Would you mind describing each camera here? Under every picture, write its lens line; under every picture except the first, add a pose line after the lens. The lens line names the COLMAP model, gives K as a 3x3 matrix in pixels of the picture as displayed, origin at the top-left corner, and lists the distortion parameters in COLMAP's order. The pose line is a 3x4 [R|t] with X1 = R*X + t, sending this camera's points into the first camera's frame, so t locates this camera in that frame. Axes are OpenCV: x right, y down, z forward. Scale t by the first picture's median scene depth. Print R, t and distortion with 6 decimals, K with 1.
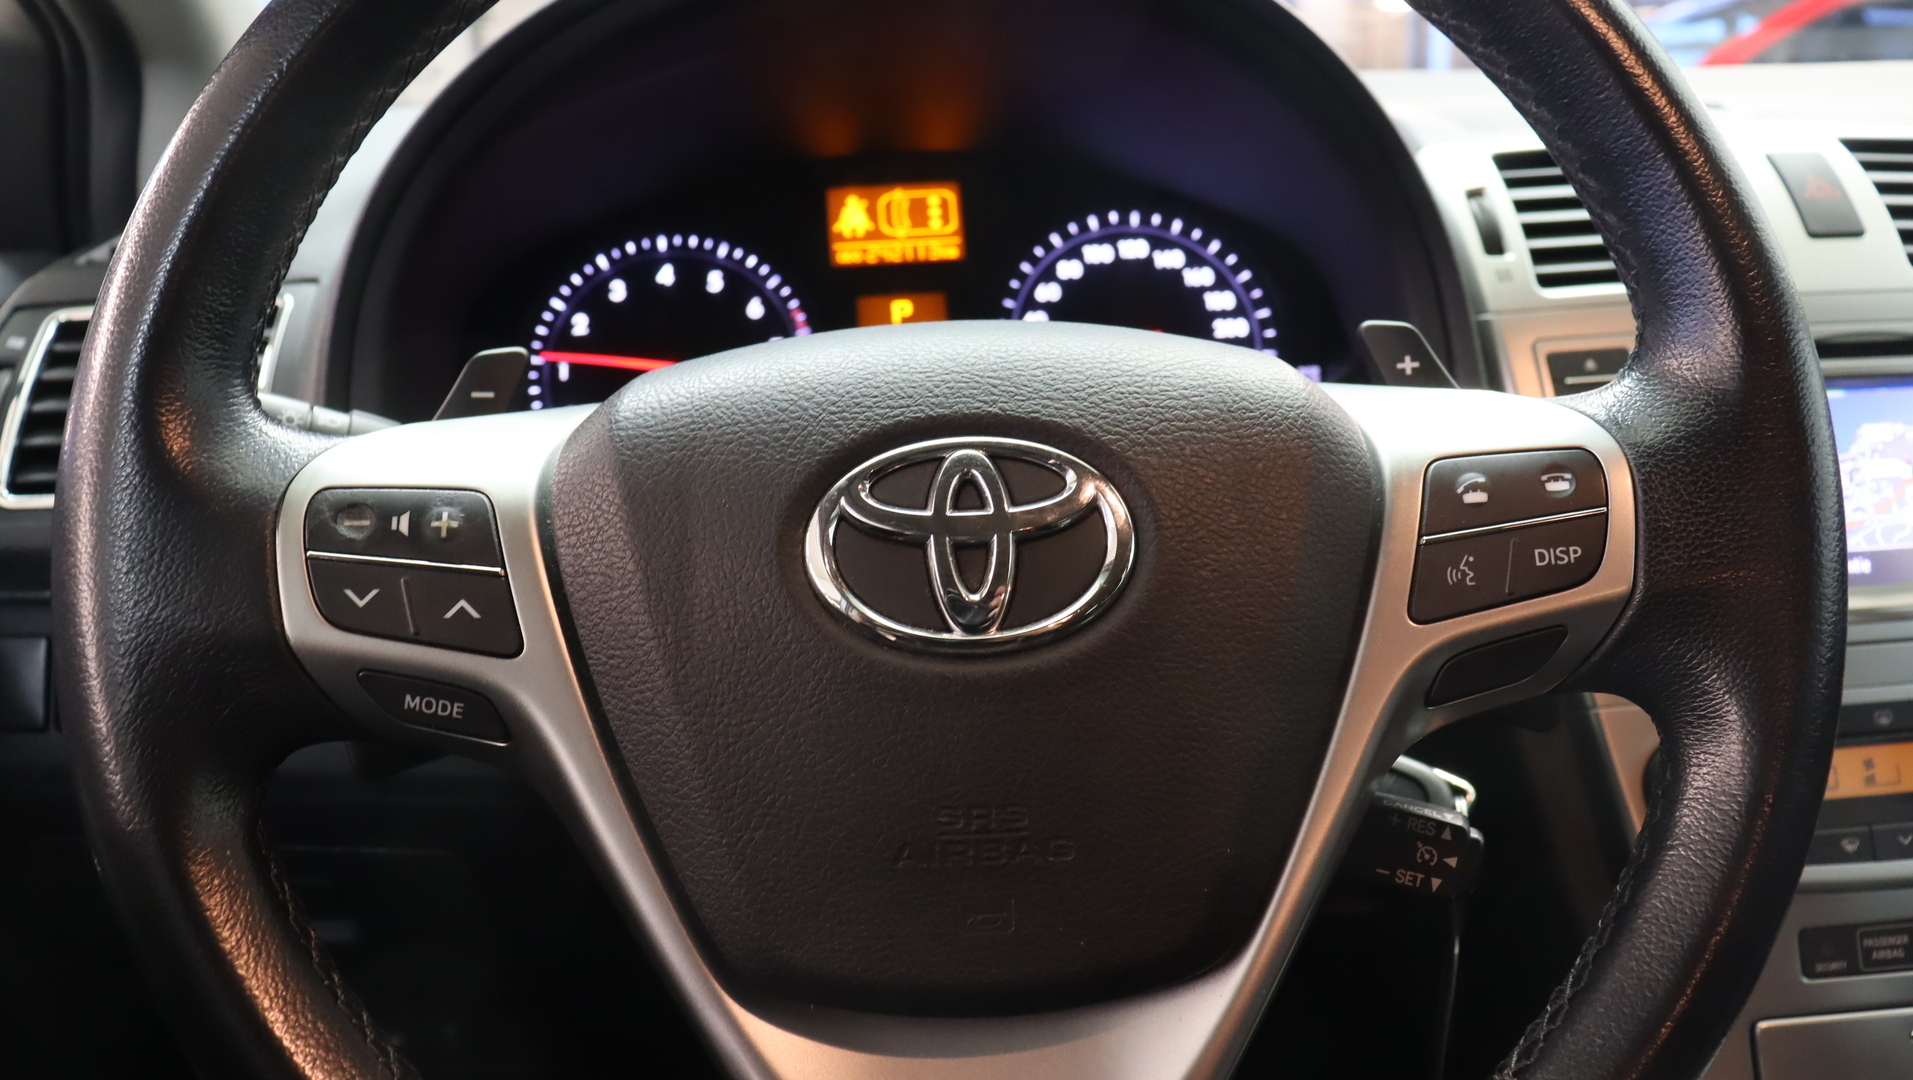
lens RADIAL K [[1563.6, 0, 956.5], [0, 1563.6, 540.0], [0, 0, 1]] dist [-0.152668, 0.122983]
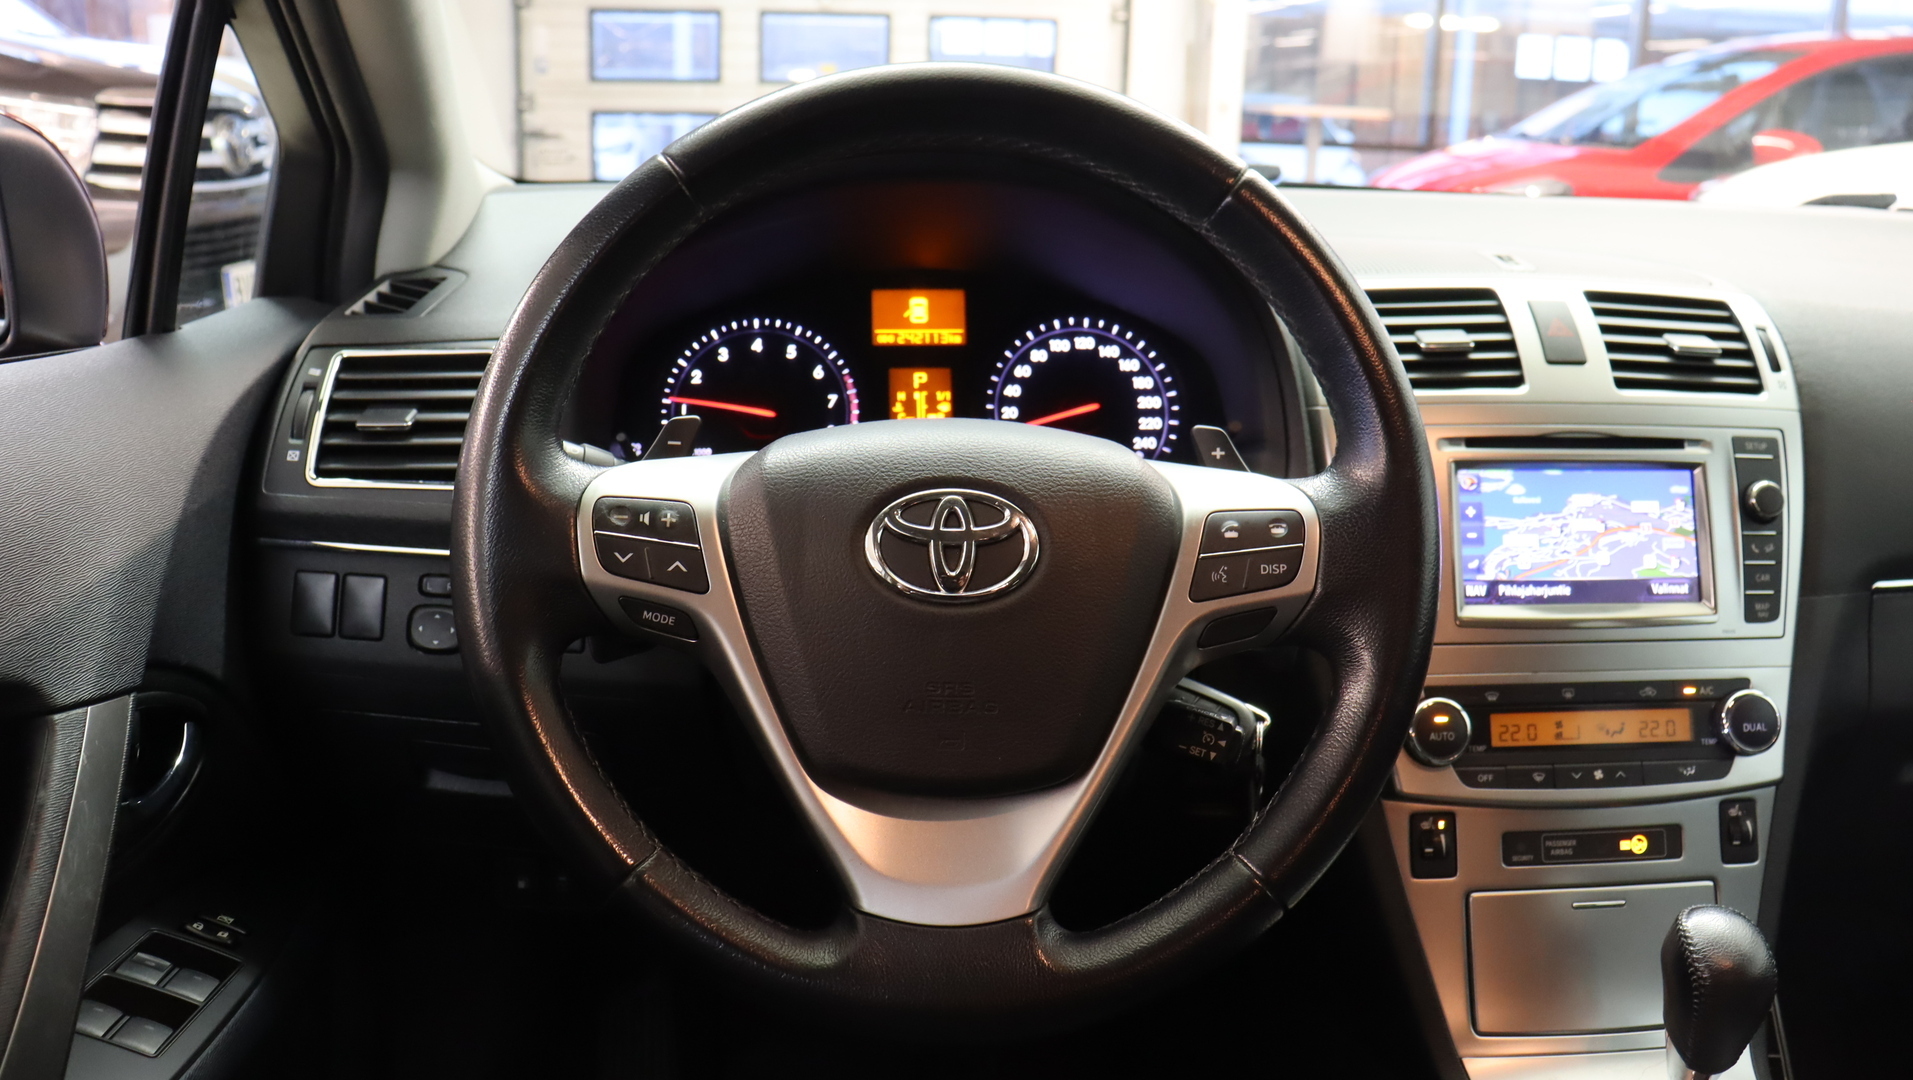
lens RADIAL K [[1626.3, 0, 969.4], [0, 1626.3, 531.4], [0, 0, 1]] dist [-0.165281, 0.005923]
pose [[0.998599, 0.052615, 0.005675, 0.009878], [-0.052604, 0.998613, -0.002099, -0.006625], [-0.005778, 0.001798, 0.999982, -0.545420]]
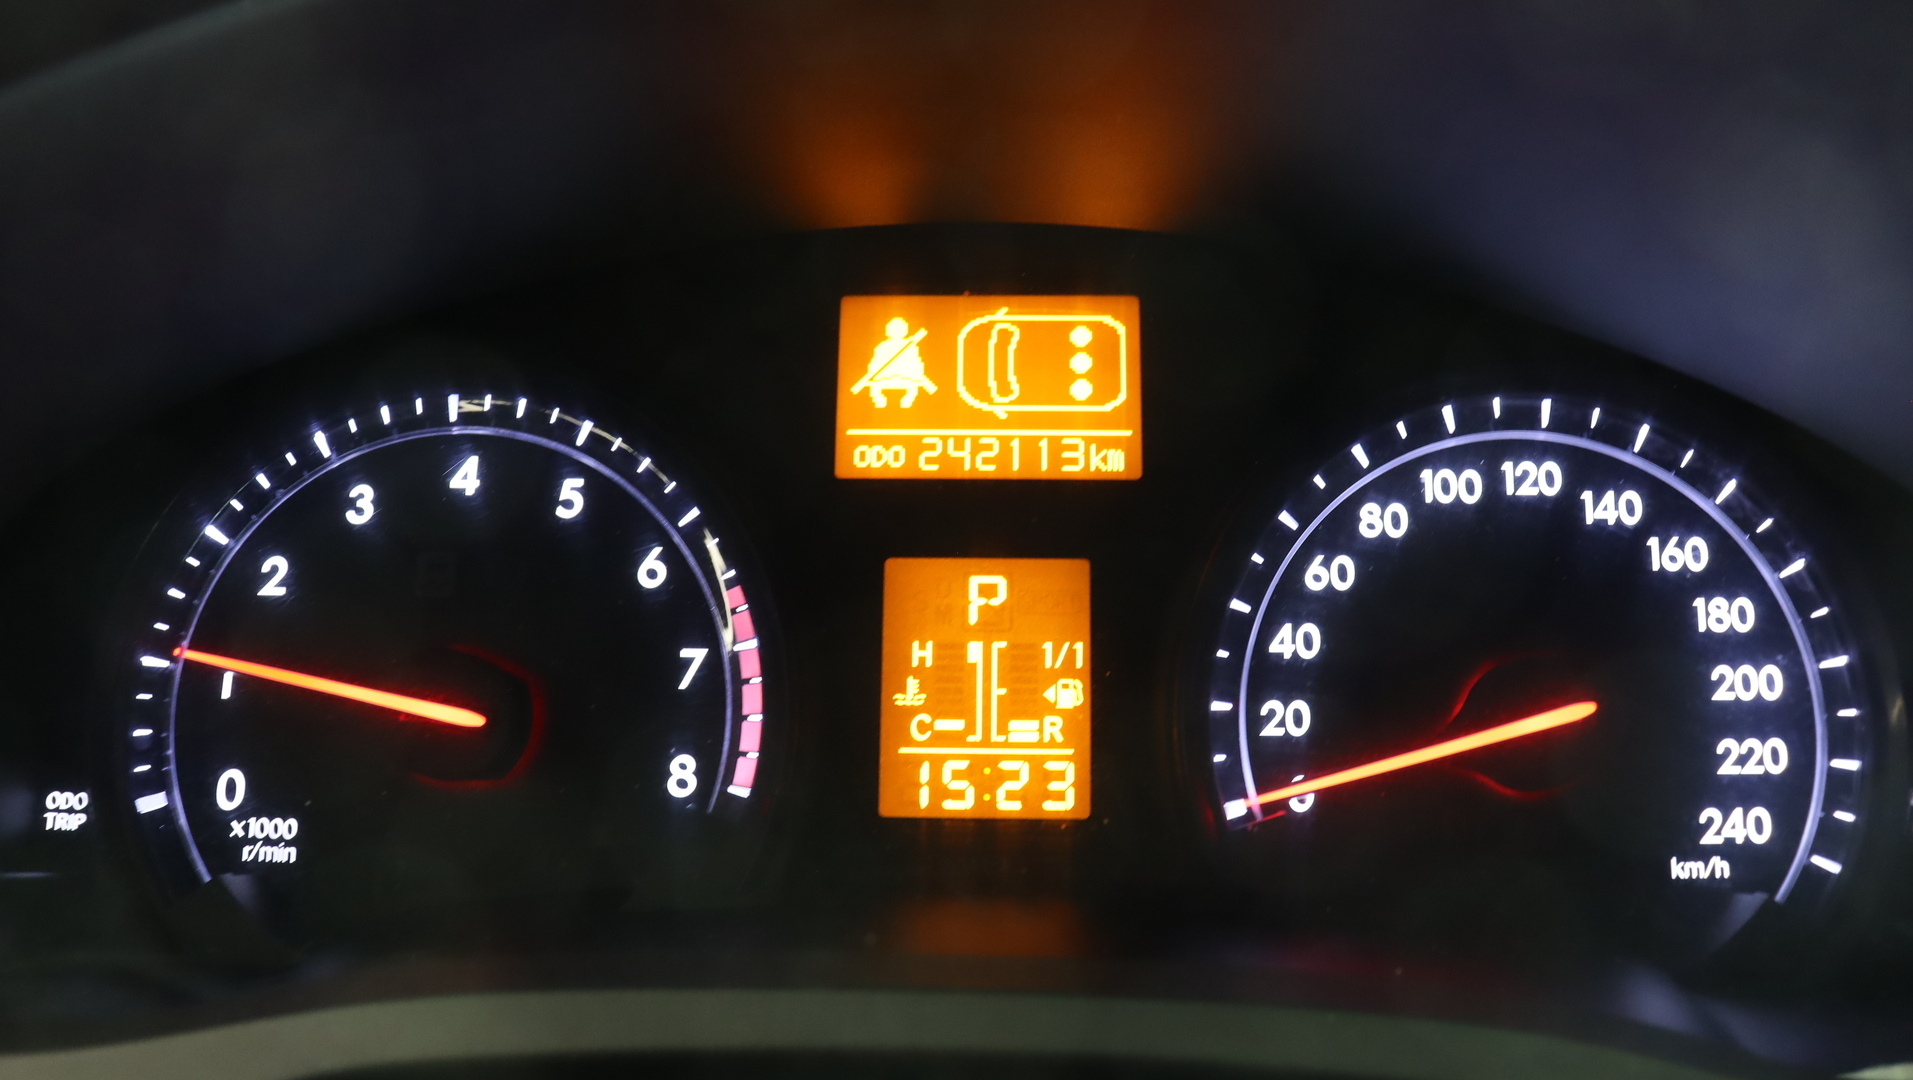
lens RADIAL K [[1626.3, 0, 969.4], [0, 1626.3, 531.4], [0, 0, 1]] dist [-0.165281, 0.005923]
pose [[0.992818, 0.068086, -0.098366, 0.003432], [-0.070106, 0.997391, -0.017224, -0.172103], [0.096937, 0.023997, 0.995001, 0.607167]]
